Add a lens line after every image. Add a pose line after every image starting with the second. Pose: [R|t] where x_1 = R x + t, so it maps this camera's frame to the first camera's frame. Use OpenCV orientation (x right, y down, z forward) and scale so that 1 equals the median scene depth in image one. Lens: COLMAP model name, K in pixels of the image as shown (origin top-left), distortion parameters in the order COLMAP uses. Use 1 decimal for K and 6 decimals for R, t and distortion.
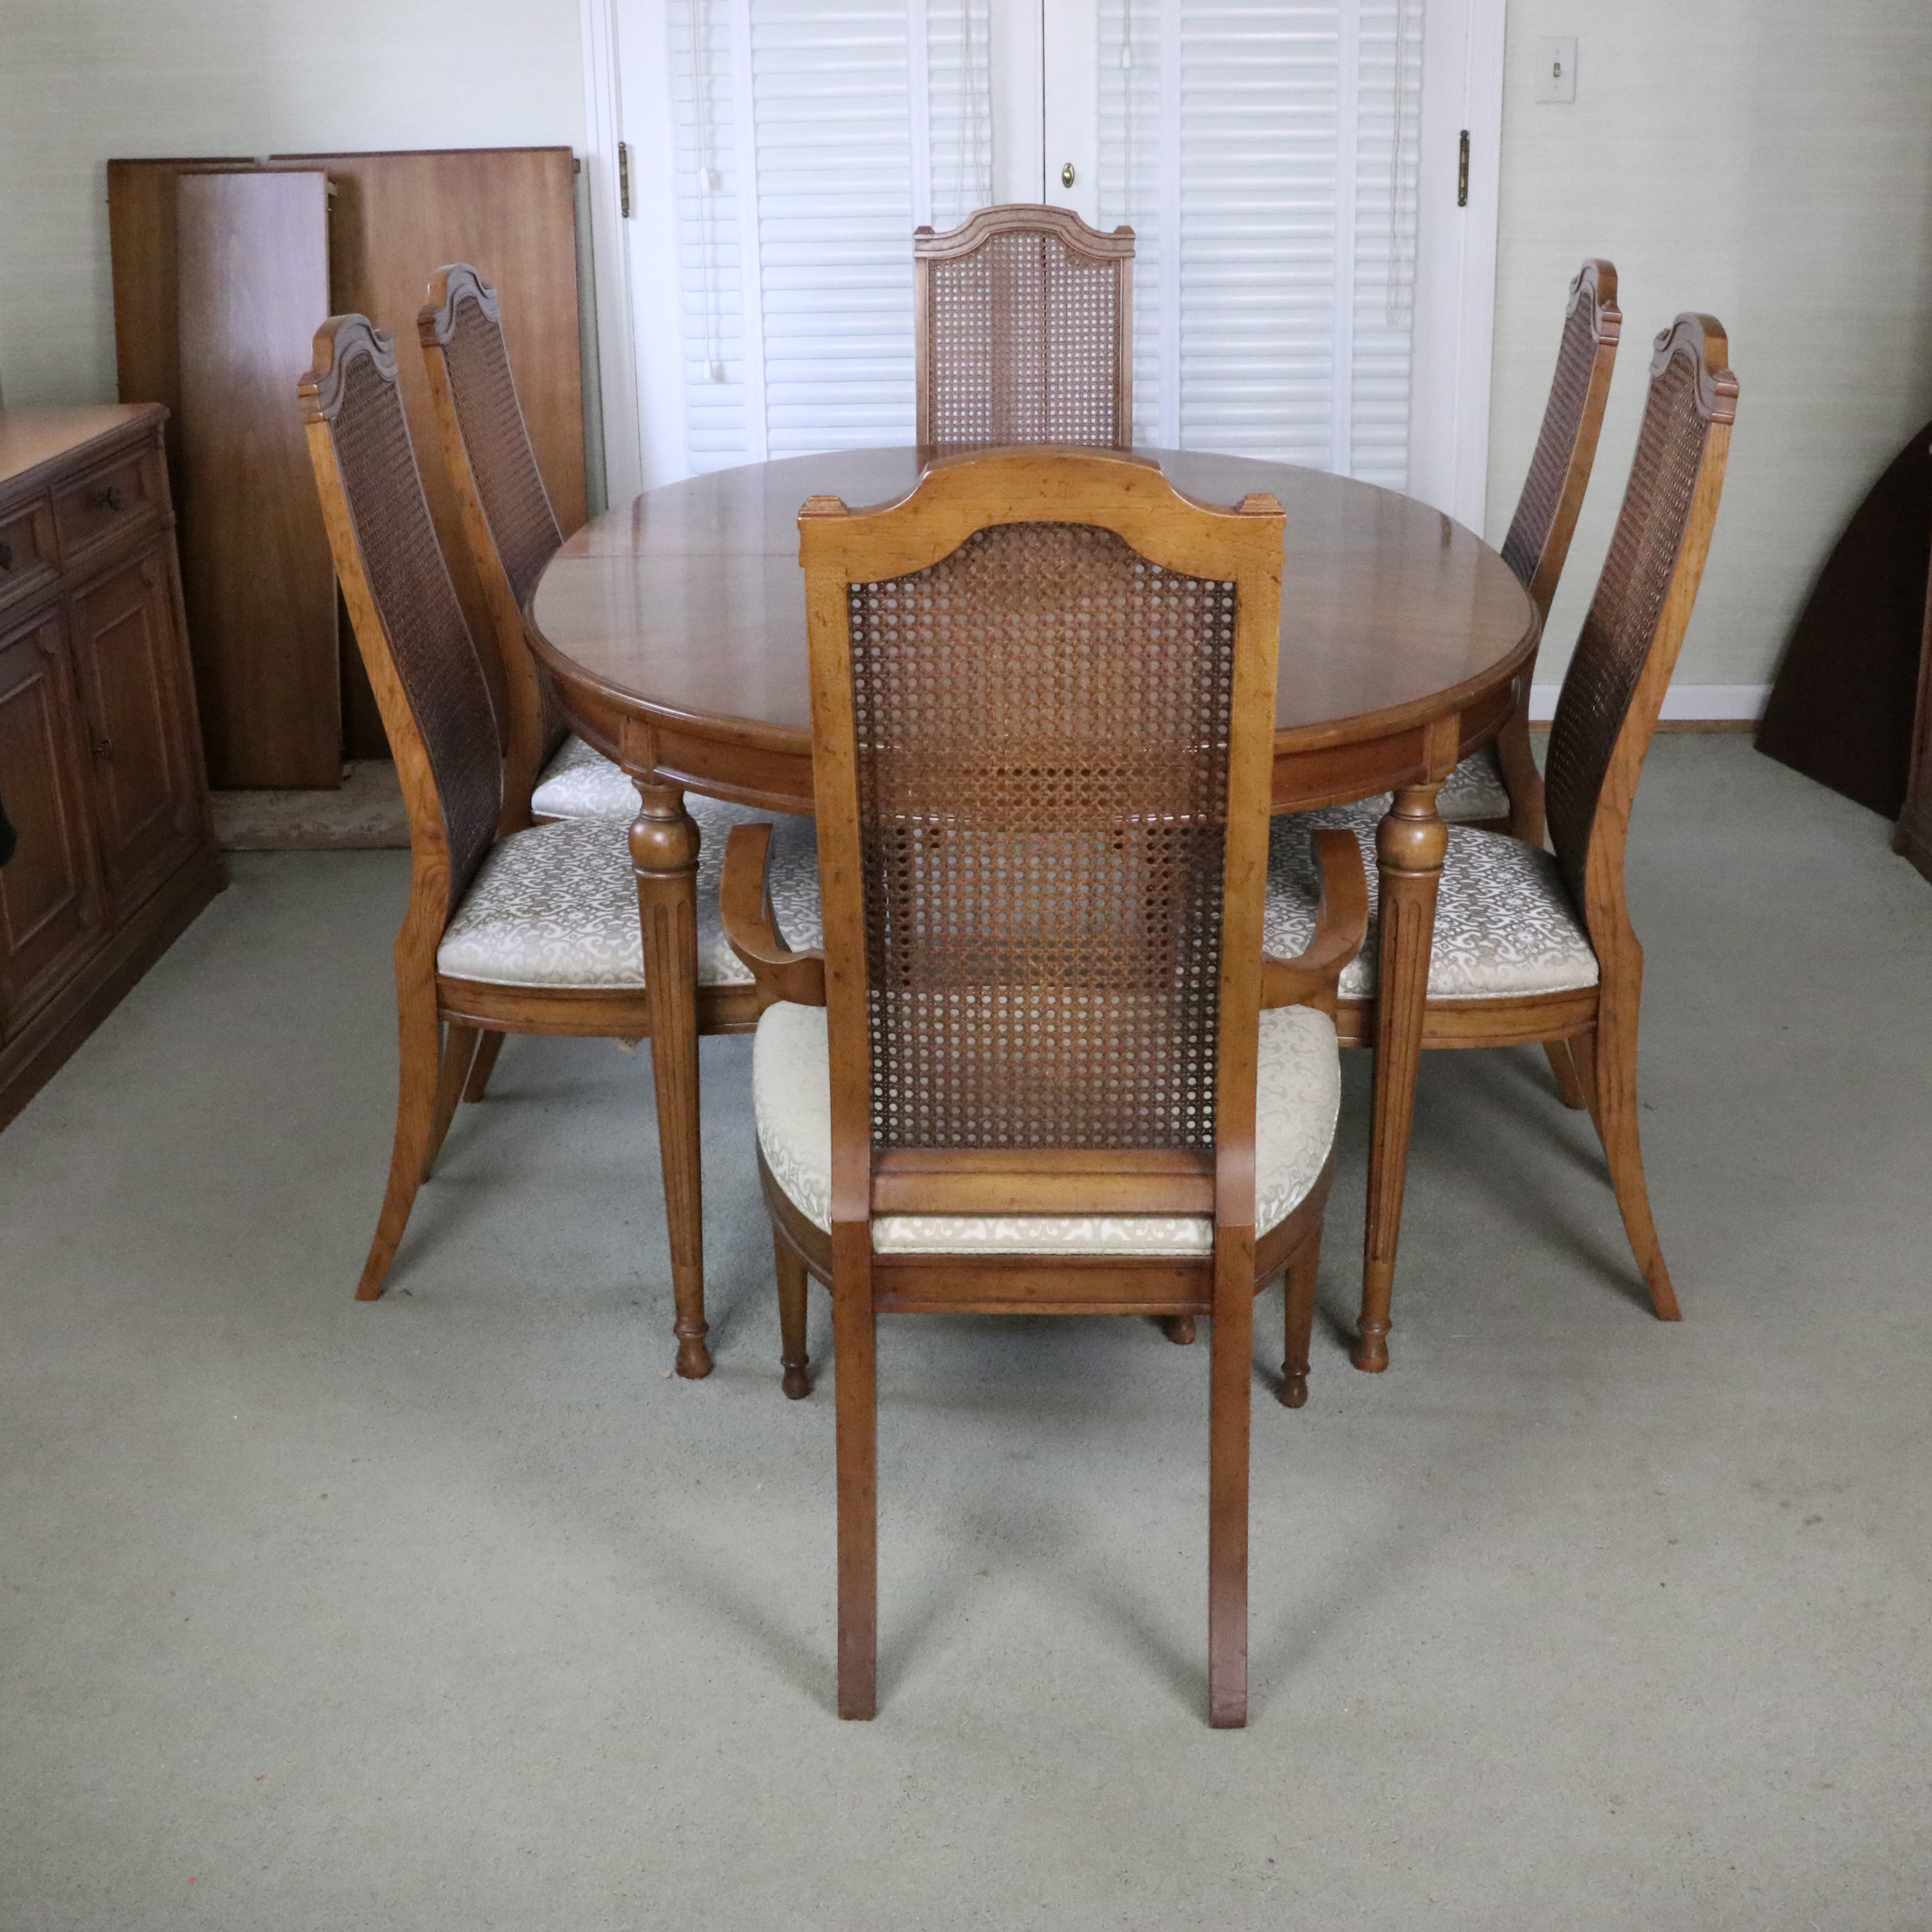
lens RADIAL K [[2651.4, 0, 966.0], [0, 2651.4, 966.0], [0, 0, 1]] dist [-0.150813, 0.156952]
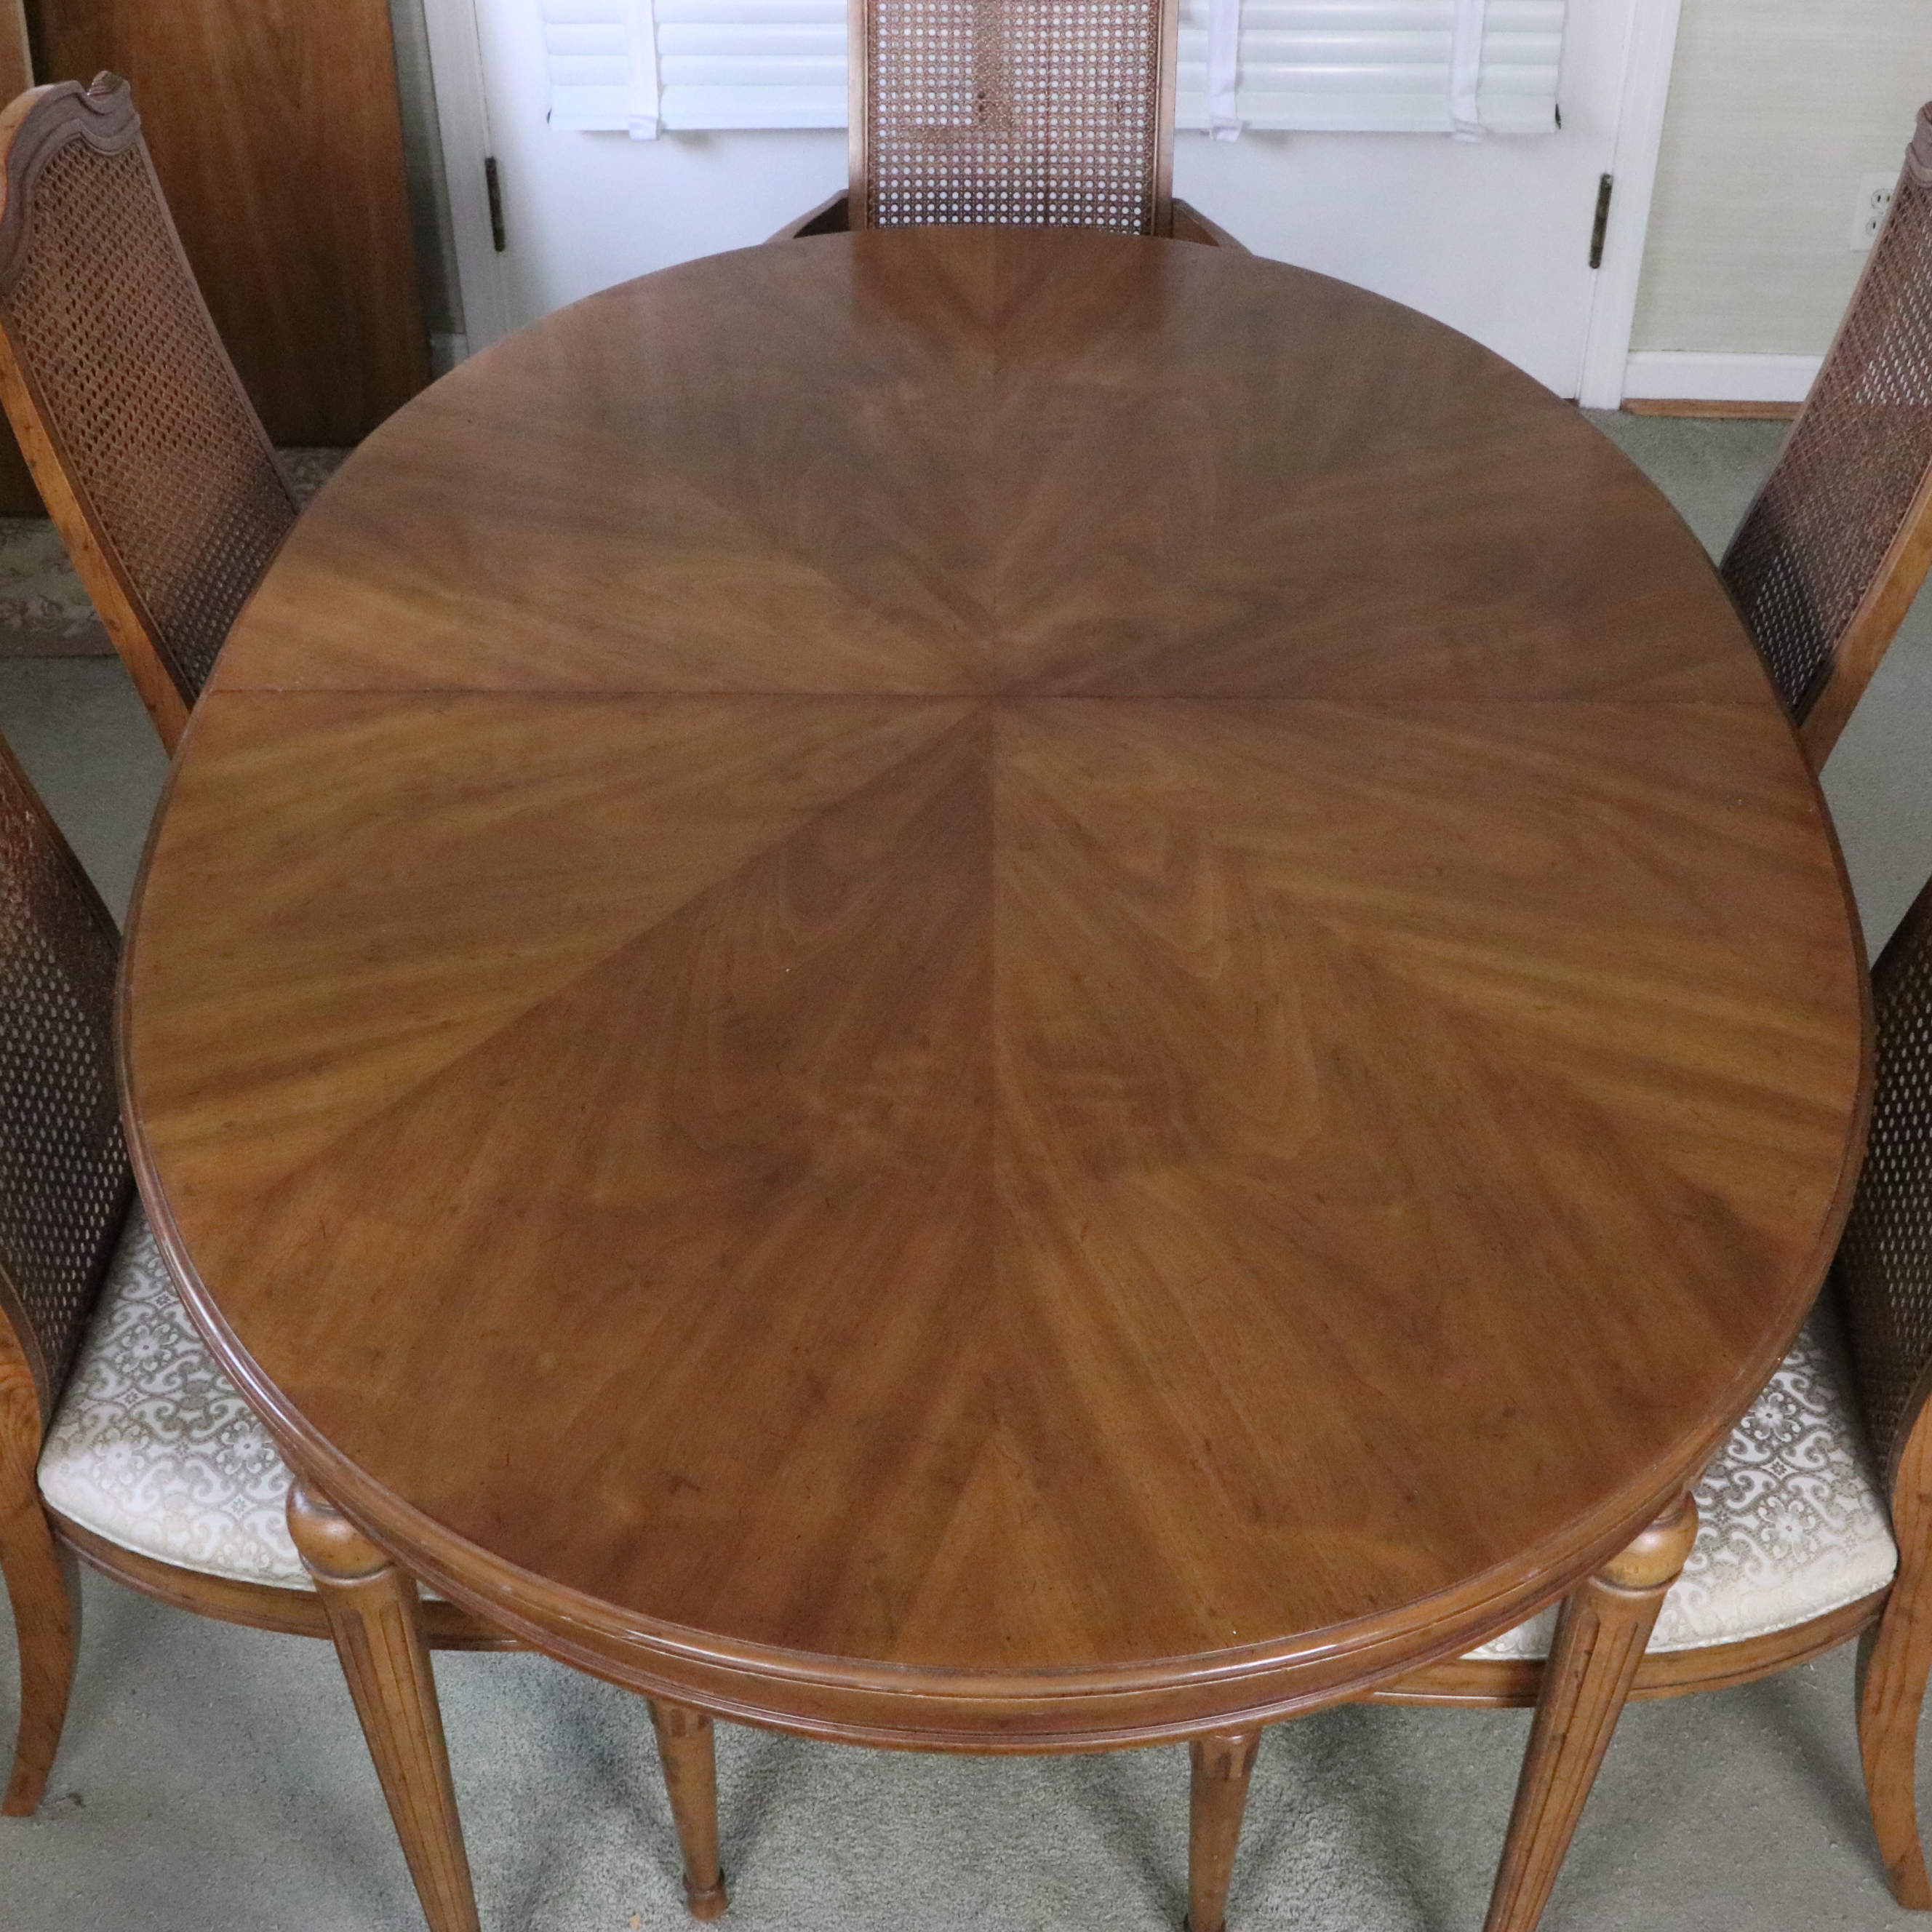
lens RADIAL K [[2651.4, 0, 966.0], [0, 2651.4, 966.0], [0, 0, 1]] dist [-0.150813, 0.156952]
pose [[0.999946, 0.010323, 0.001089, 0.018114], [-0.010130, 0.947562, 0.319410, -0.317580], [0.002265, -0.319404, 0.947616, 0.453291]]
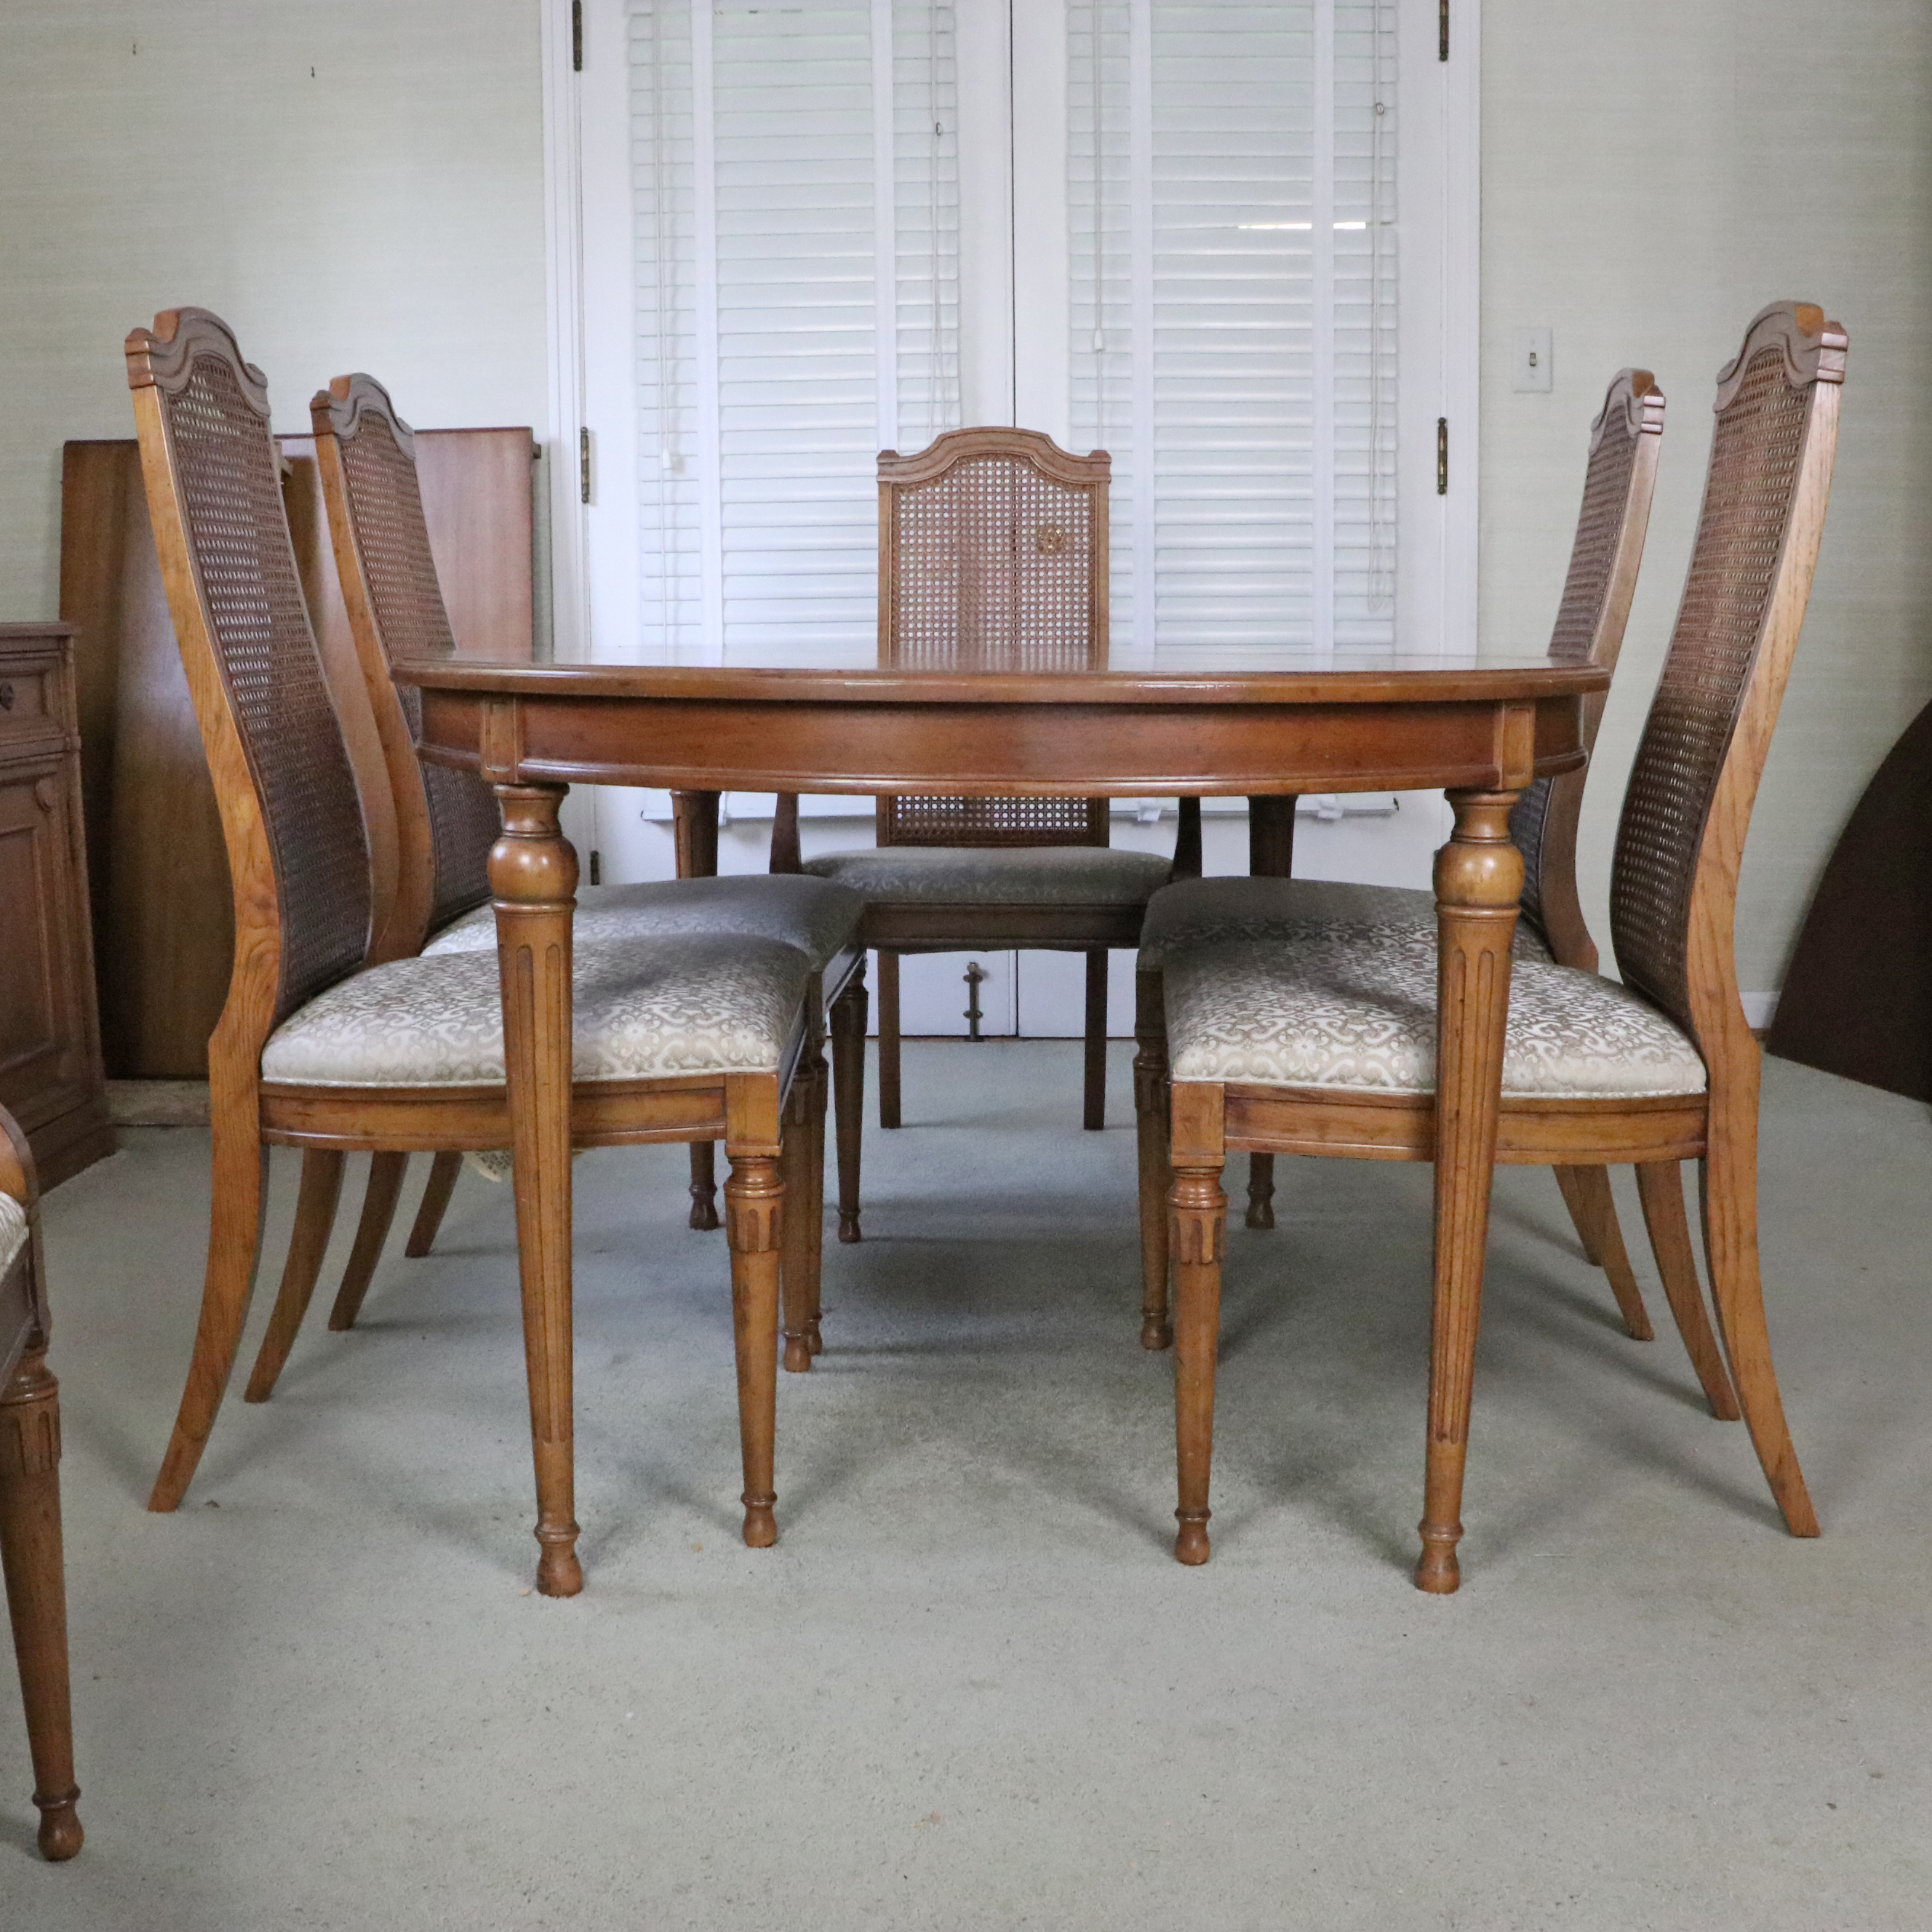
lens RADIAL K [[2425.2, 0, 966.0], [0, 2425.2, 966.0], [0, 0, 1]] dist [-0.184823, 0.161583]
pose [[0.999926, 0.007071, 0.009891, 0.007111], [-0.004837, 0.977697, -0.209965, 0.120330], [-0.011155, 0.209901, 0.977659, 0.277544]]
